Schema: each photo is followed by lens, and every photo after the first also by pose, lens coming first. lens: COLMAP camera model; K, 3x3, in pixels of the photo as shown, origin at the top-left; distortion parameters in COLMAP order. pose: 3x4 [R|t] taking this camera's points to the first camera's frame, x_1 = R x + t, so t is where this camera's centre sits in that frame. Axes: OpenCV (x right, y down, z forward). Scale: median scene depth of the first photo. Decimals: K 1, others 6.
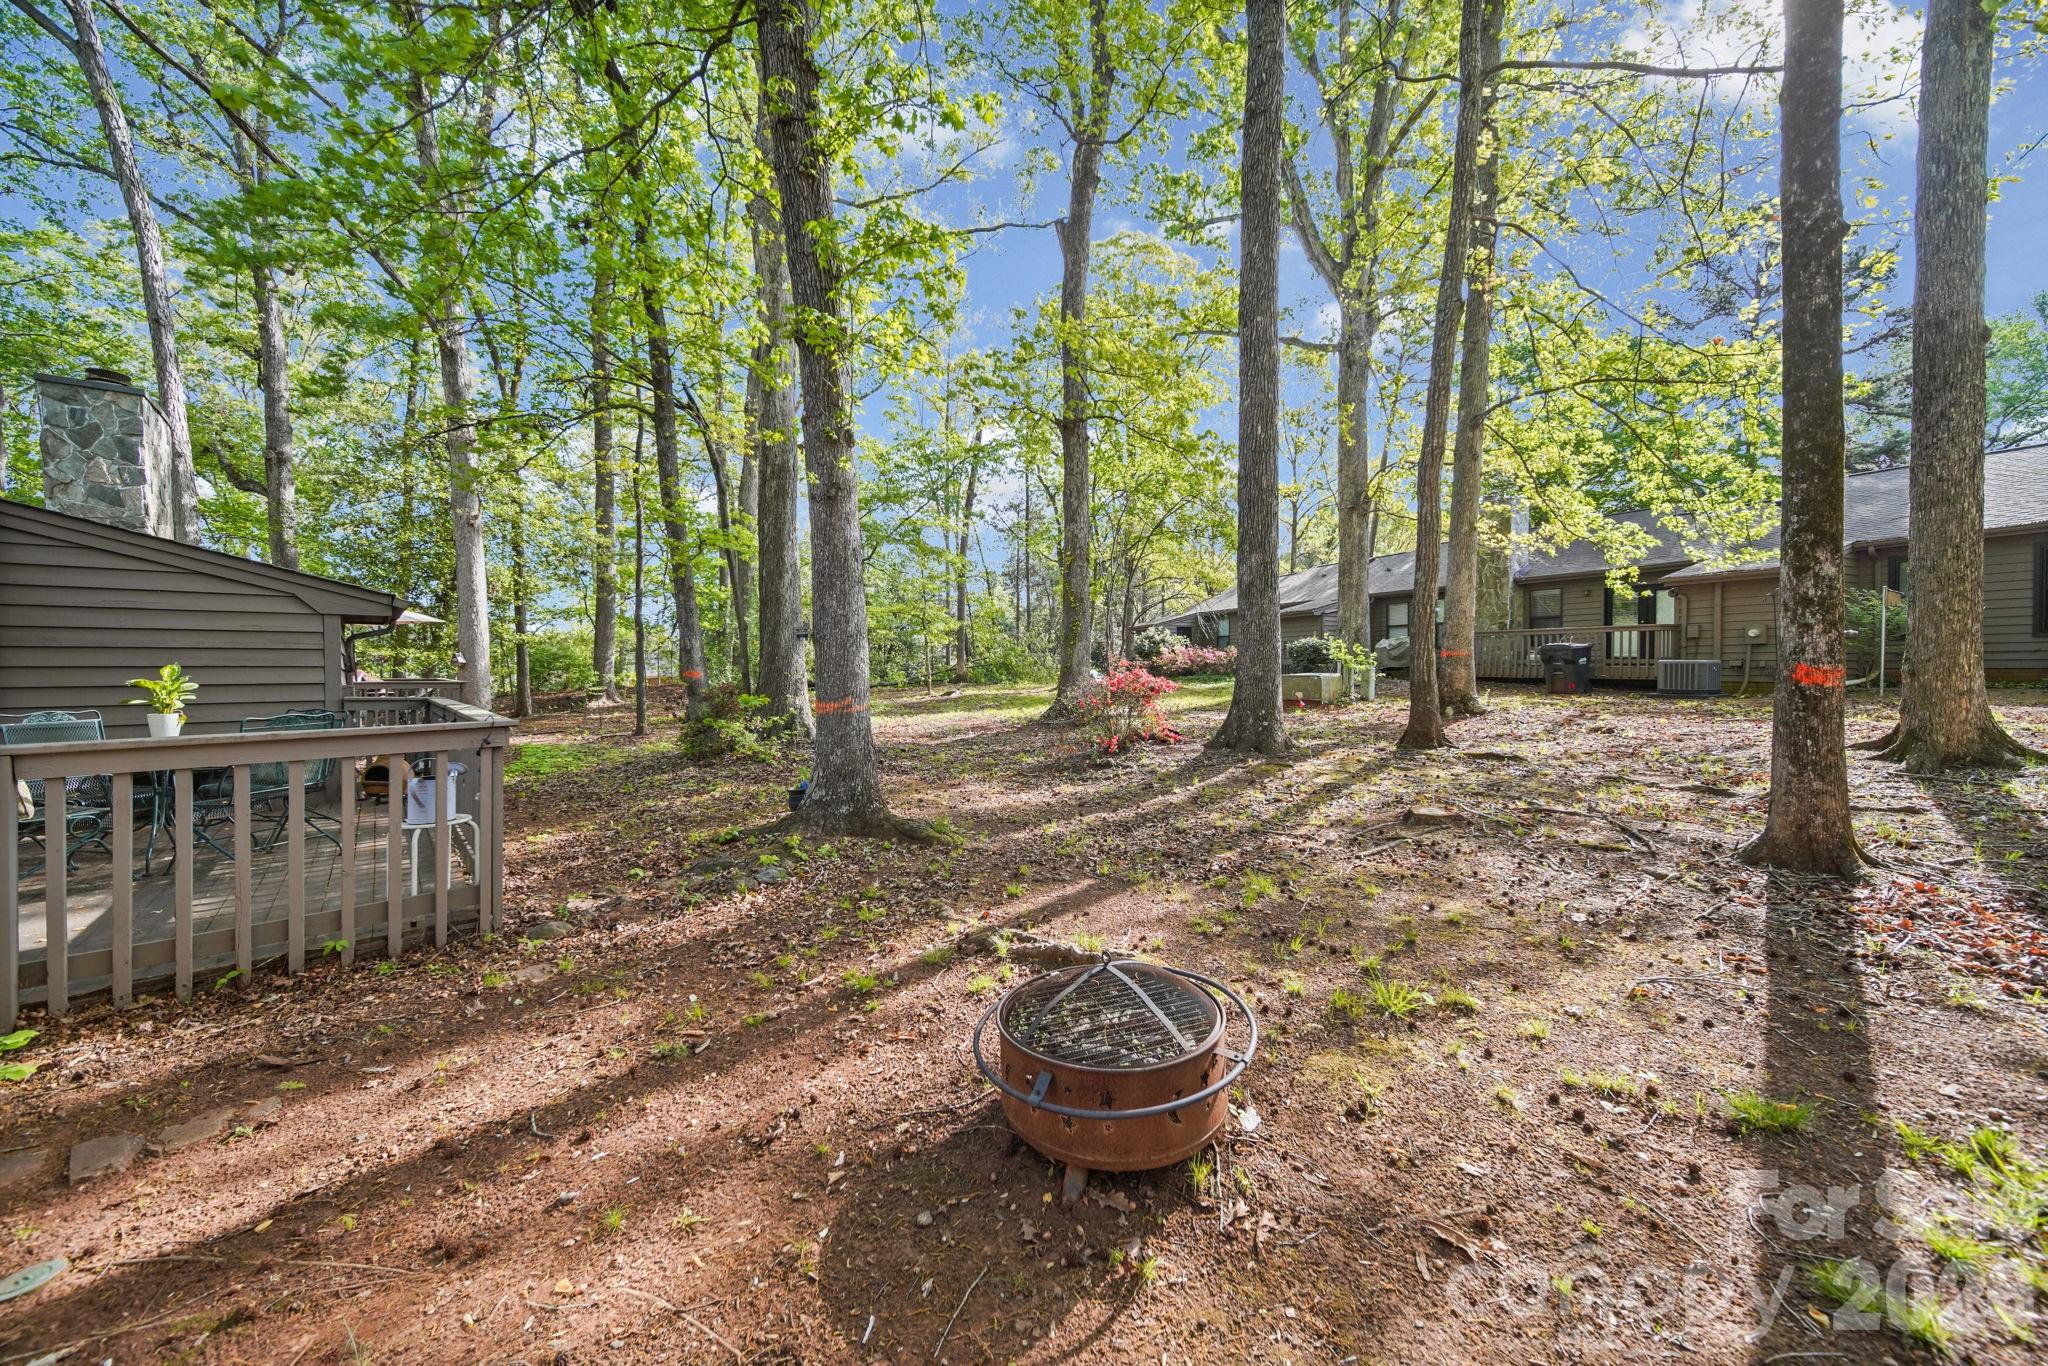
lens RADIAL K [[695.5, 0, 1024.0], [0, 695.5, 683.0], [0, 0, 1]] dist [0.001047, 0.000067]
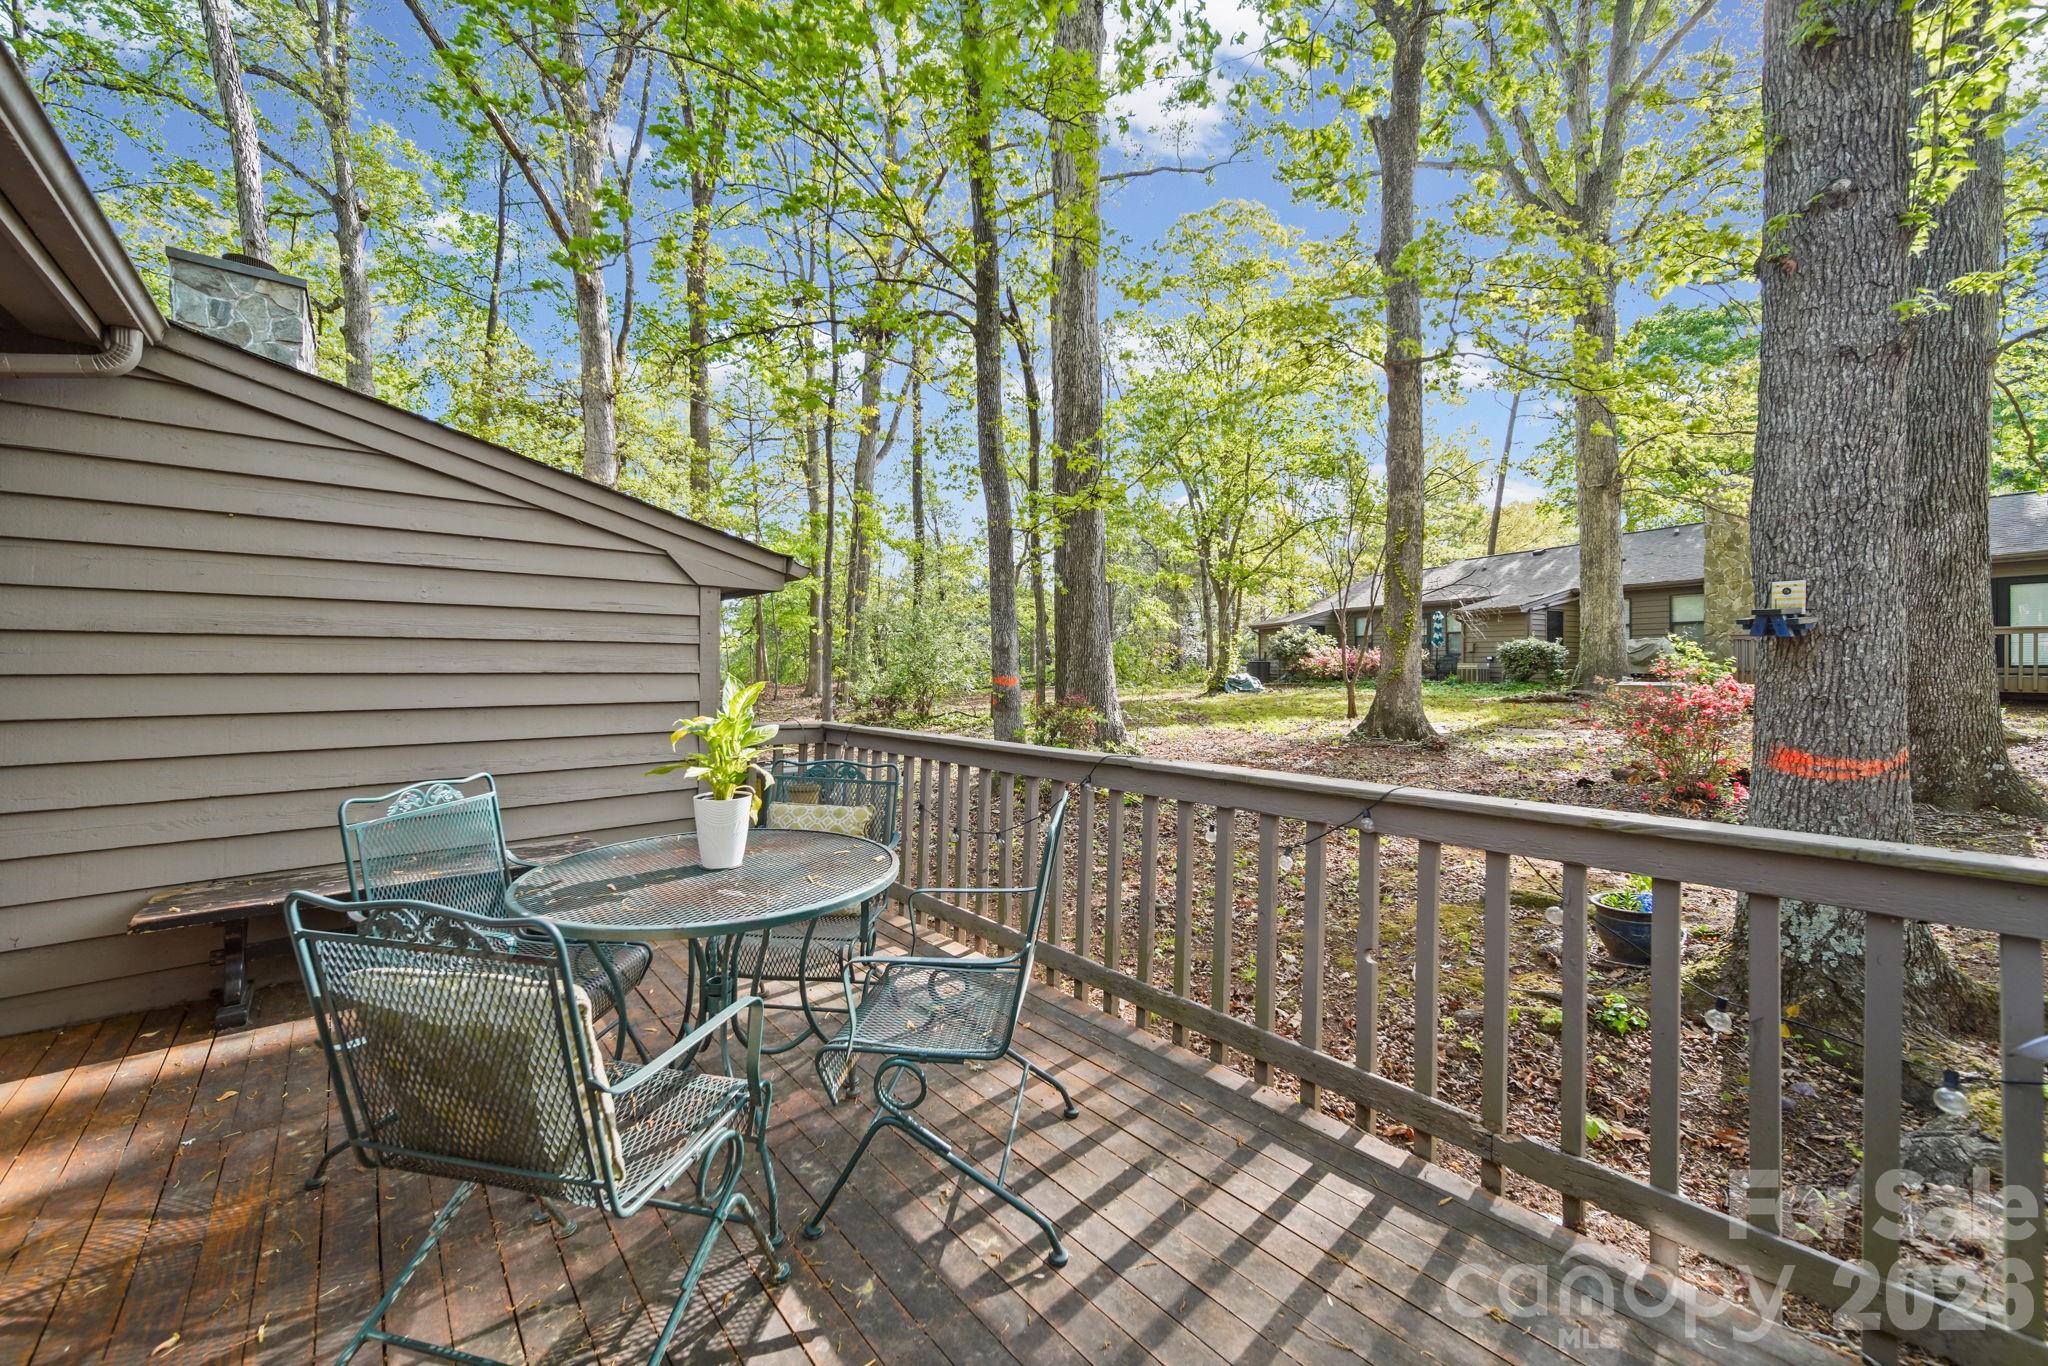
lens RADIAL K [[714.0, 0, 1025.2], [0, 714.0, 669.3], [0, 0, 1]] dist [-0.002358, 0.000053]
pose [[0.999942, 0.008345, -0.006796, -0.237128], [-0.008472, 0.999786, -0.018866, -0.005798], [0.006637, 0.018923, 0.999799, 0.128966]]
